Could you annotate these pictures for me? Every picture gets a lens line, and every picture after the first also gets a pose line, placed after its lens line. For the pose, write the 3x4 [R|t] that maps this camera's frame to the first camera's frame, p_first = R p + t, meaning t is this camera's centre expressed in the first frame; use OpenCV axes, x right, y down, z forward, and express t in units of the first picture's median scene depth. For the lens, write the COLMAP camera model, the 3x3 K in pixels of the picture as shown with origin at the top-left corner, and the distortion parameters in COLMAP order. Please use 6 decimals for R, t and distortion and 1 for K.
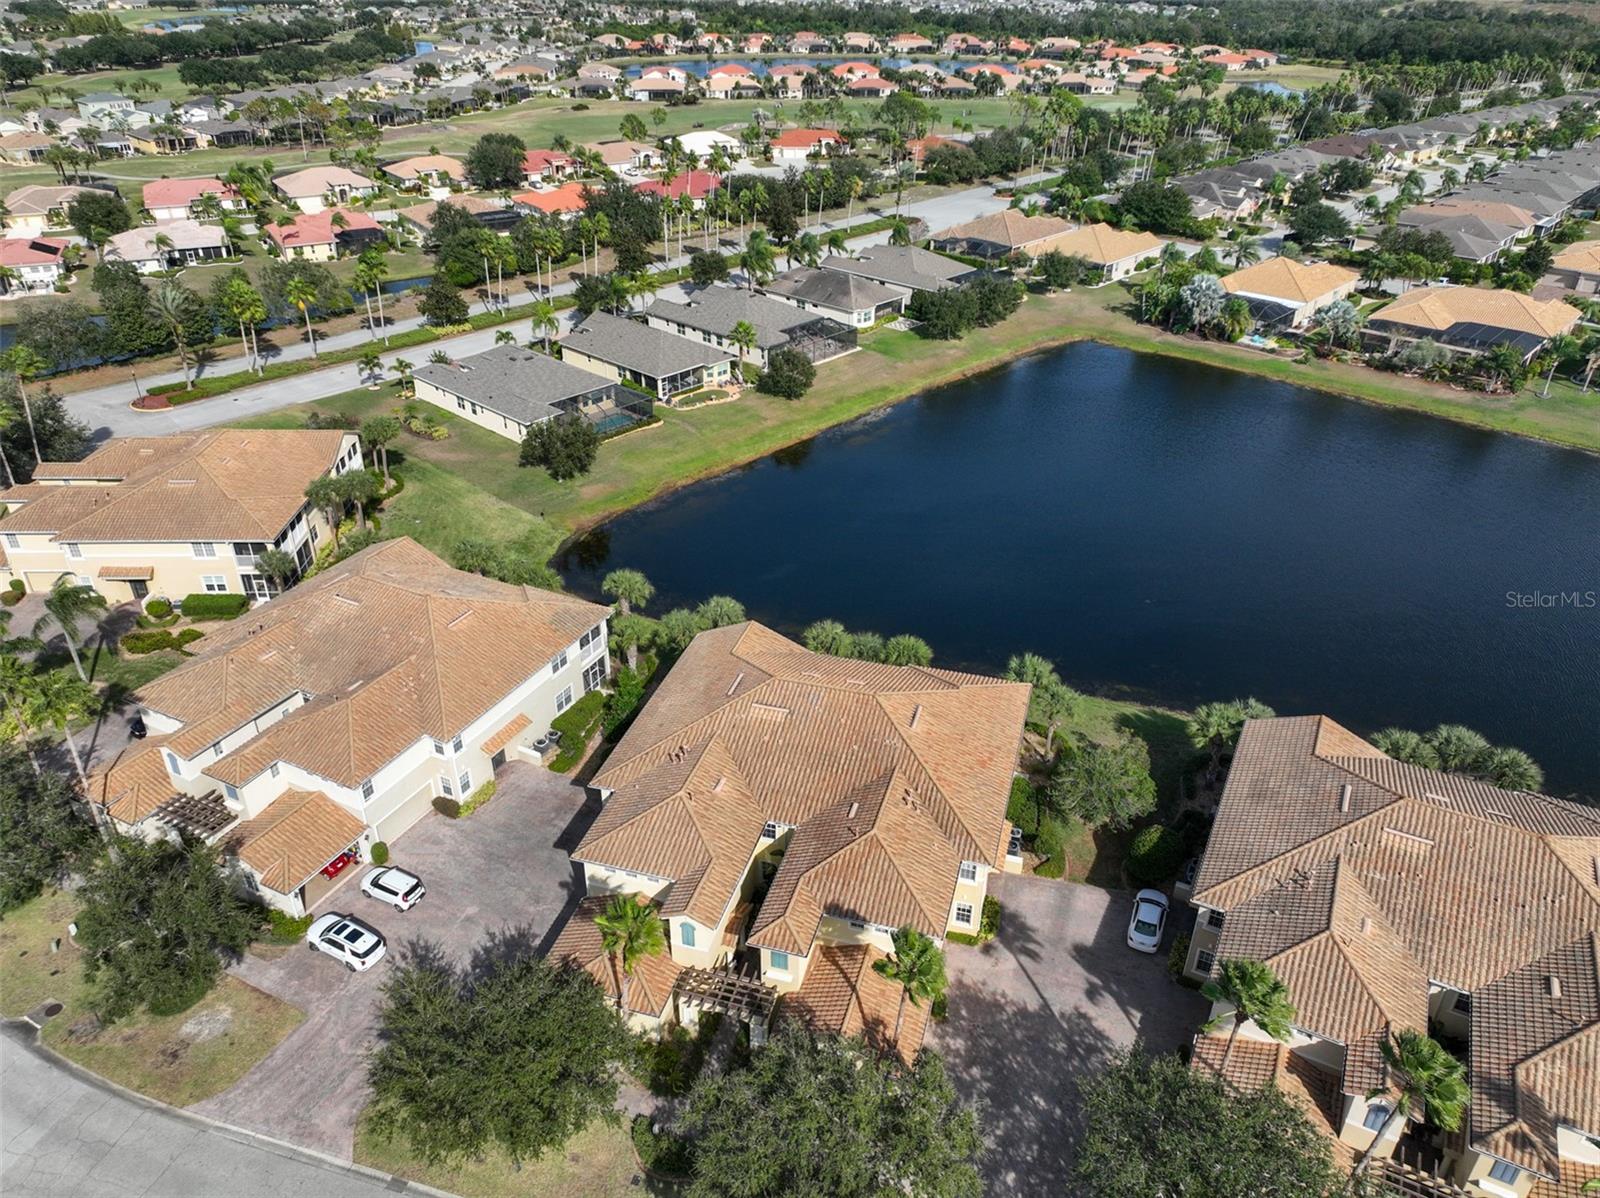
lens RADIAL K [[1110.2, 0, 800.0], [0, 1110.2, 599.0], [0, 0, 1]] dist [-0.005053, 0.022323]
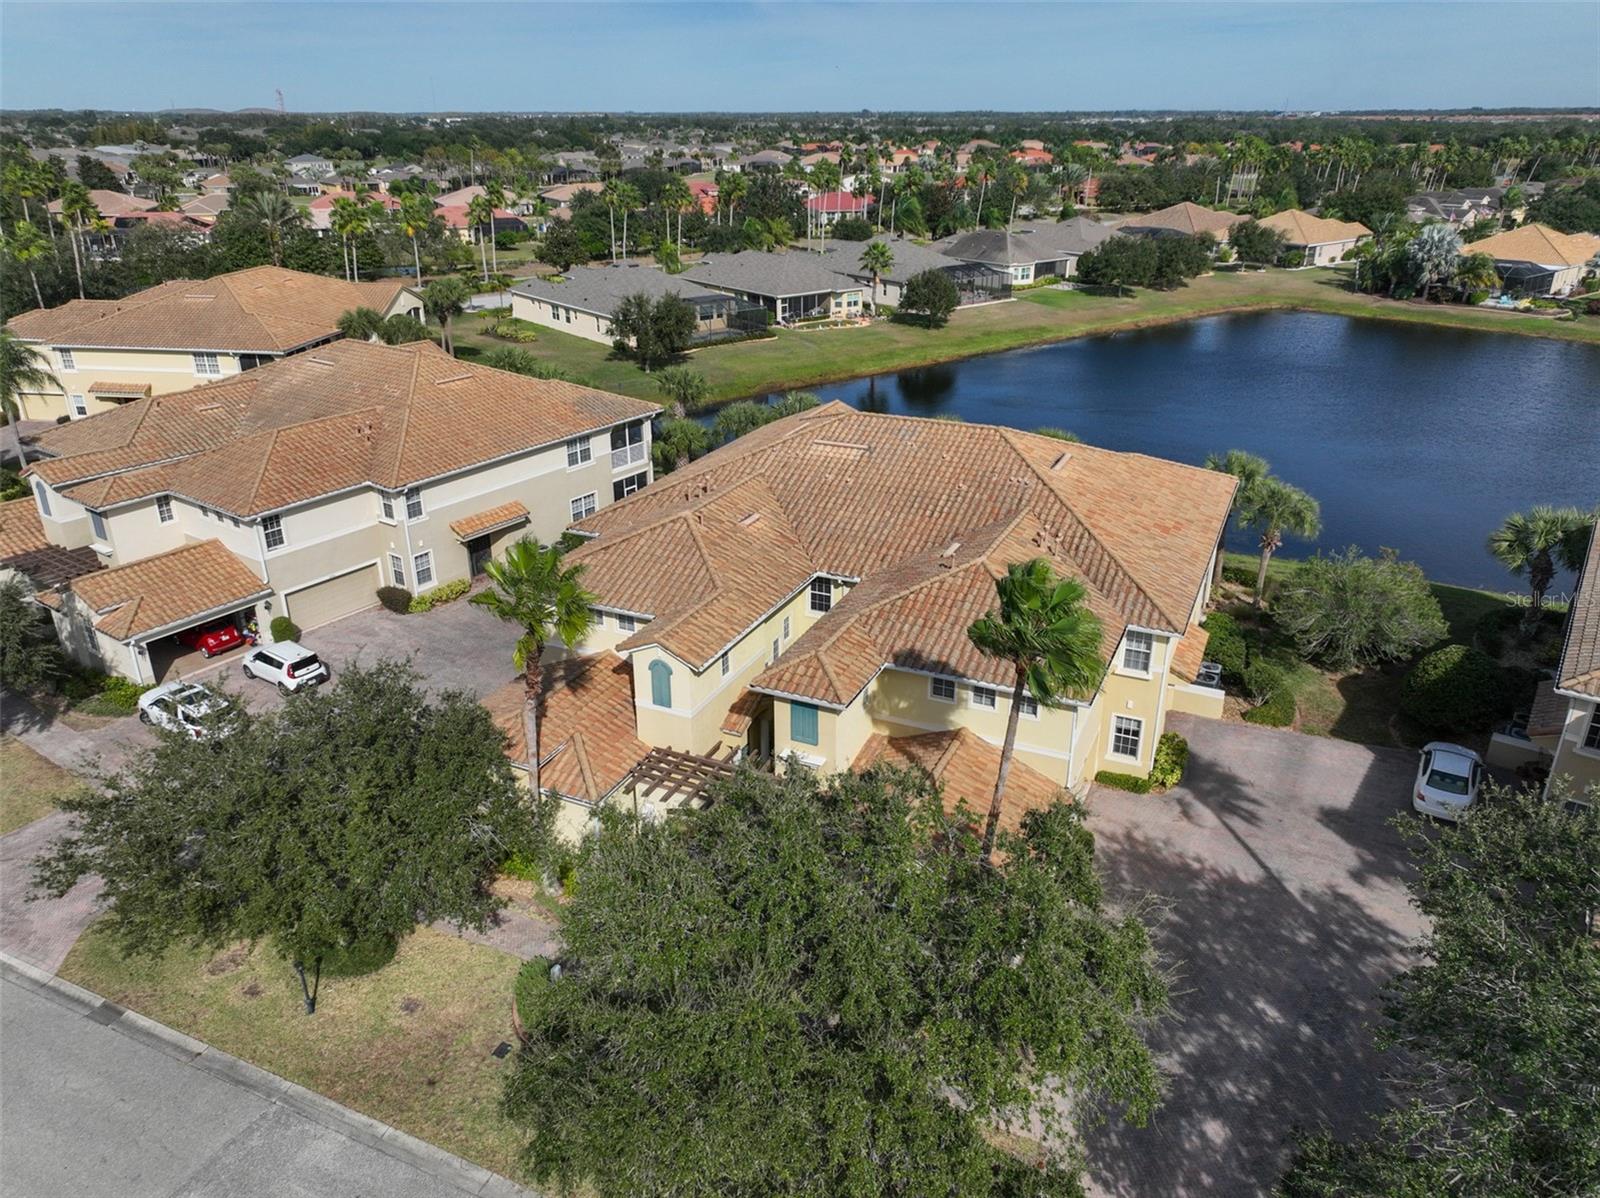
lens RADIAL K [[1110.2, 0, 800.0], [0, 1110.2, 599.0], [0, 0, 1]] dist [-0.005053, 0.022323]
pose [[0.988982, 0.050348, -0.139208, 0.039252], [-0.066087, 0.991636, -0.110859, 0.221439], [0.132462, 0.118838, 0.984038, 0.284061]]
